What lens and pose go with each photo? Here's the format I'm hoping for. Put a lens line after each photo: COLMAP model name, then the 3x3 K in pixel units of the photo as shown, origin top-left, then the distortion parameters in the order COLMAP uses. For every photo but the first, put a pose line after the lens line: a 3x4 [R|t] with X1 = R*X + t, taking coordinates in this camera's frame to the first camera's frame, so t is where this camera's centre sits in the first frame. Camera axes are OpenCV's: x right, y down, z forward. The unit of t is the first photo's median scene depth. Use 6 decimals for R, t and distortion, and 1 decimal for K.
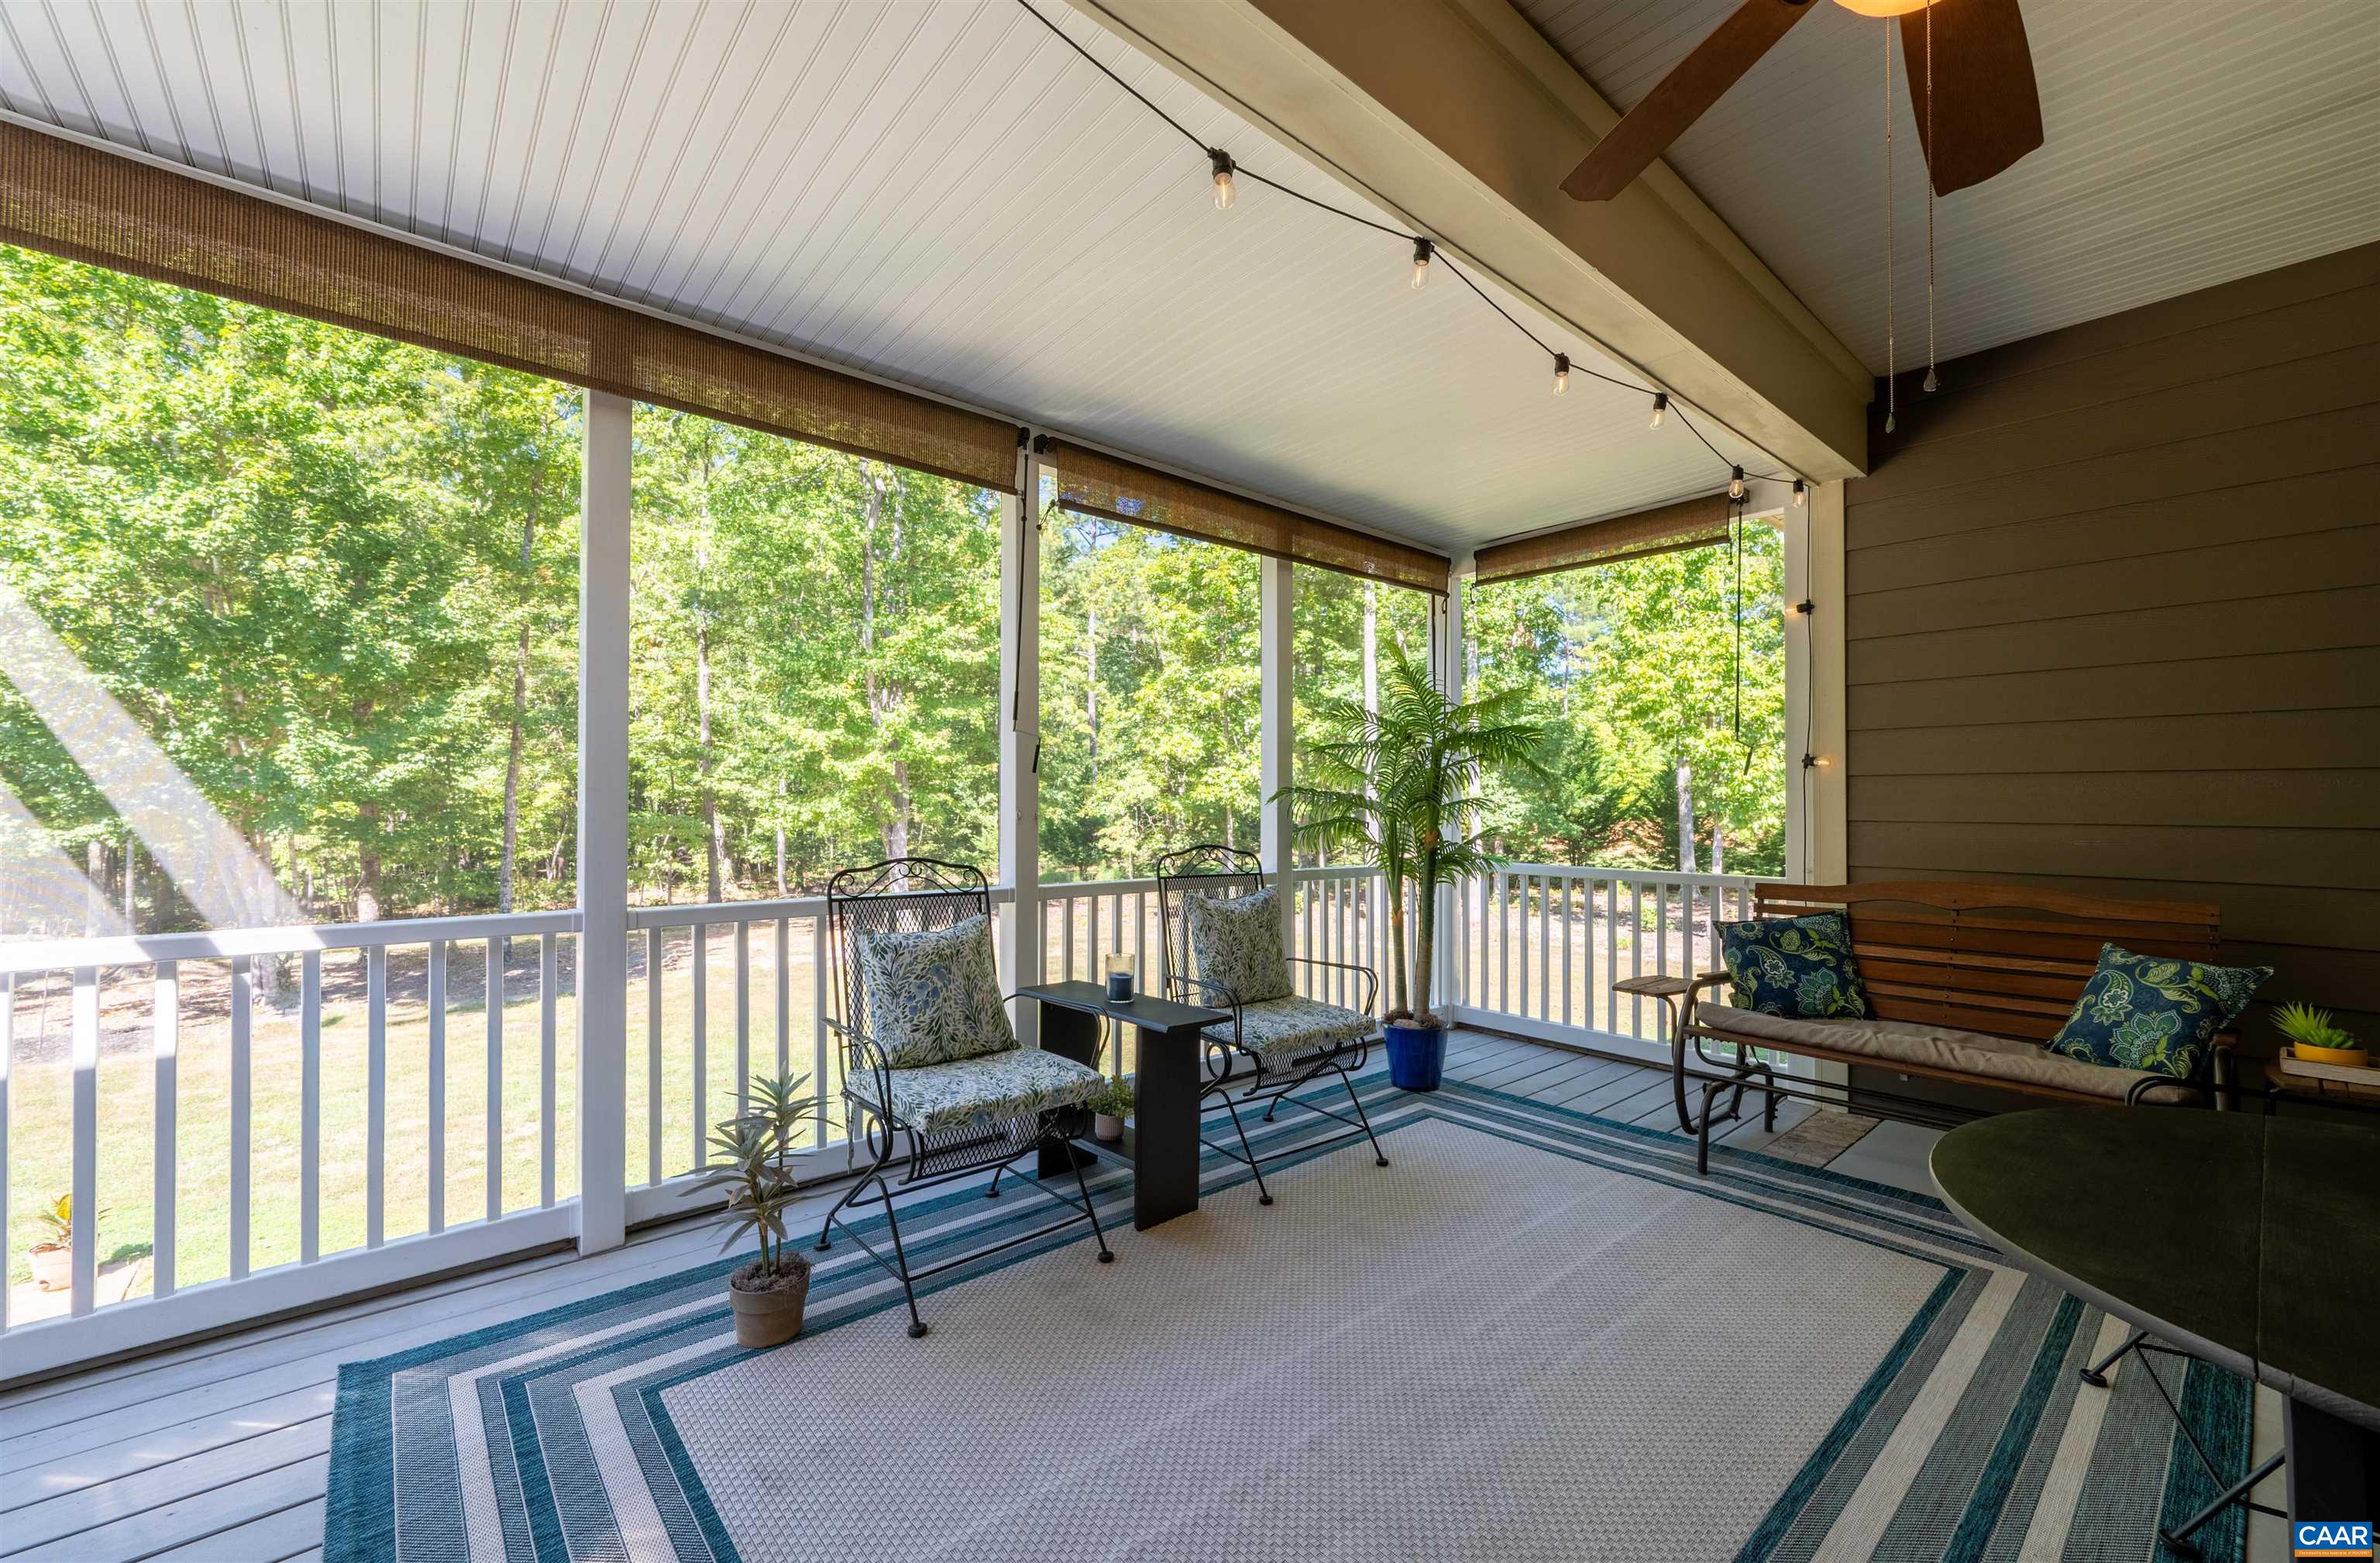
lens RADIAL K [[949.3, 0, 1194.0], [0, 949.3, 793.1], [0, 0, 1]] dist [0.000077, 0.000078]
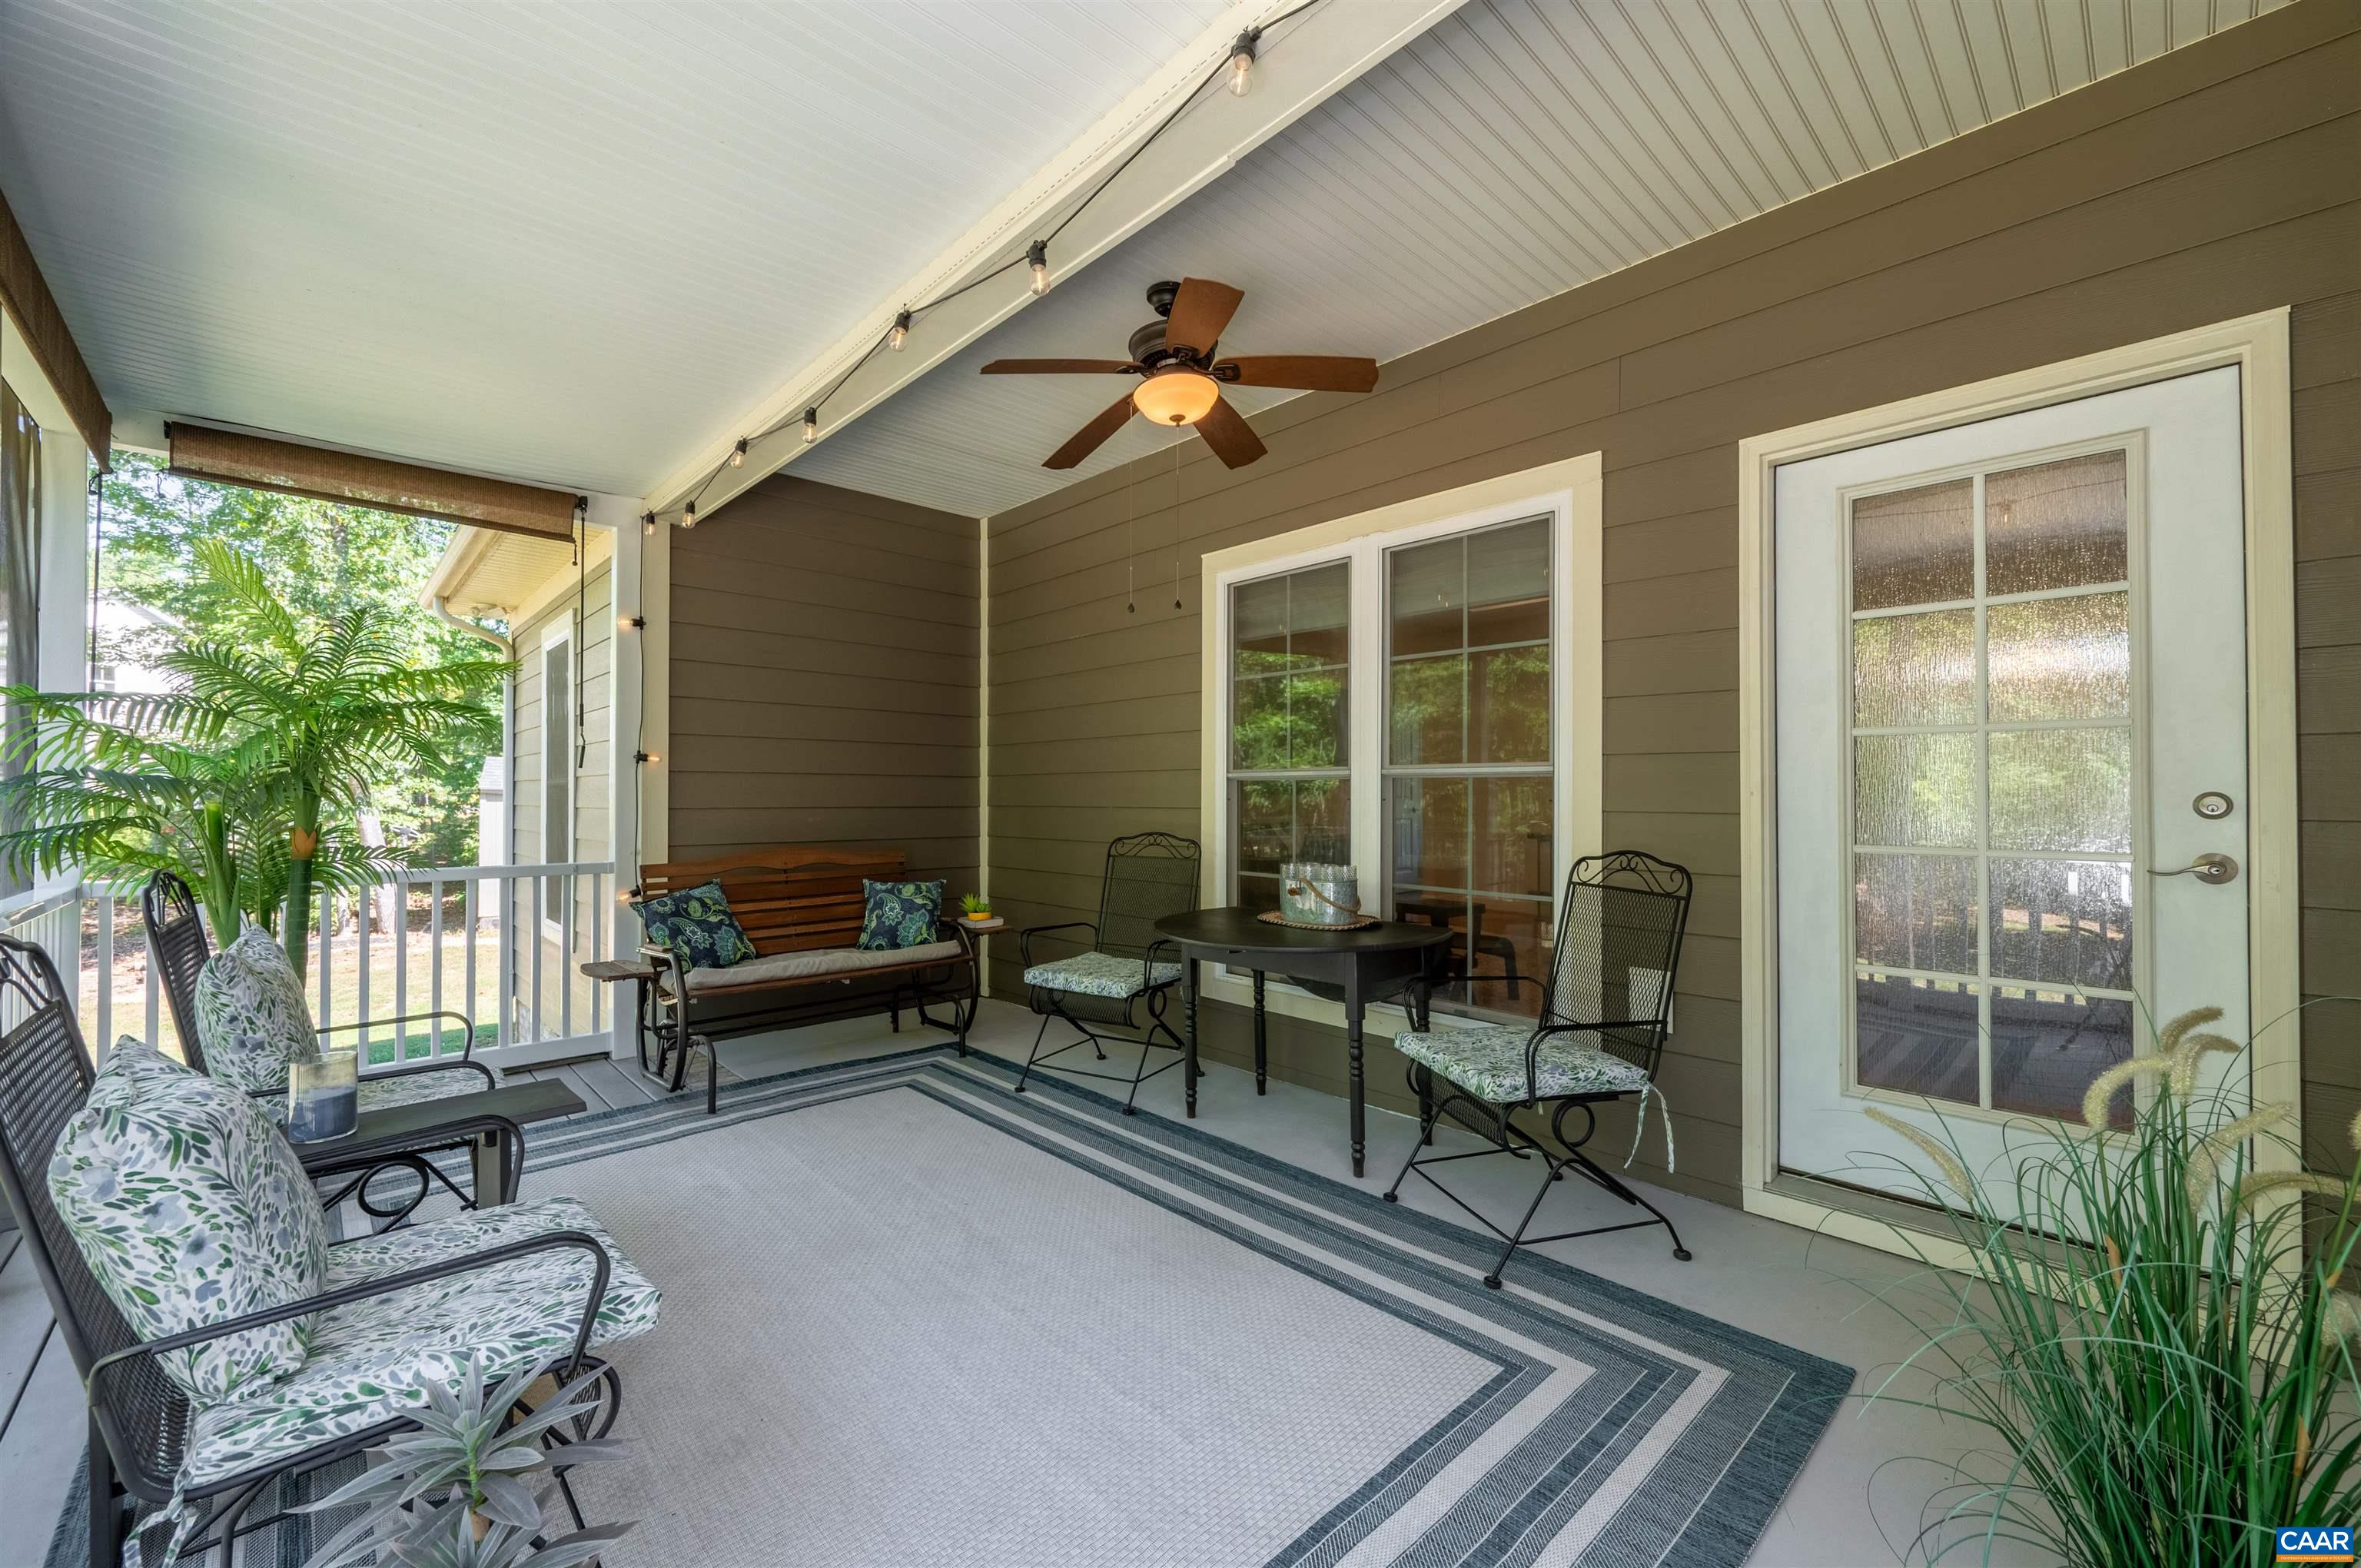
lens RADIAL K [[941.6, 0, 1184.5], [0, 941.6, 788.3], [0, 0, 1]] dist [0.000077, 0.000078]
pose [[-0.037453, 0.005772, 0.999282, -0.657224], [-0.010966, 0.999921, -0.006186, 0.005091], [-0.999238, -0.011190, -0.037386, 0.489572]]
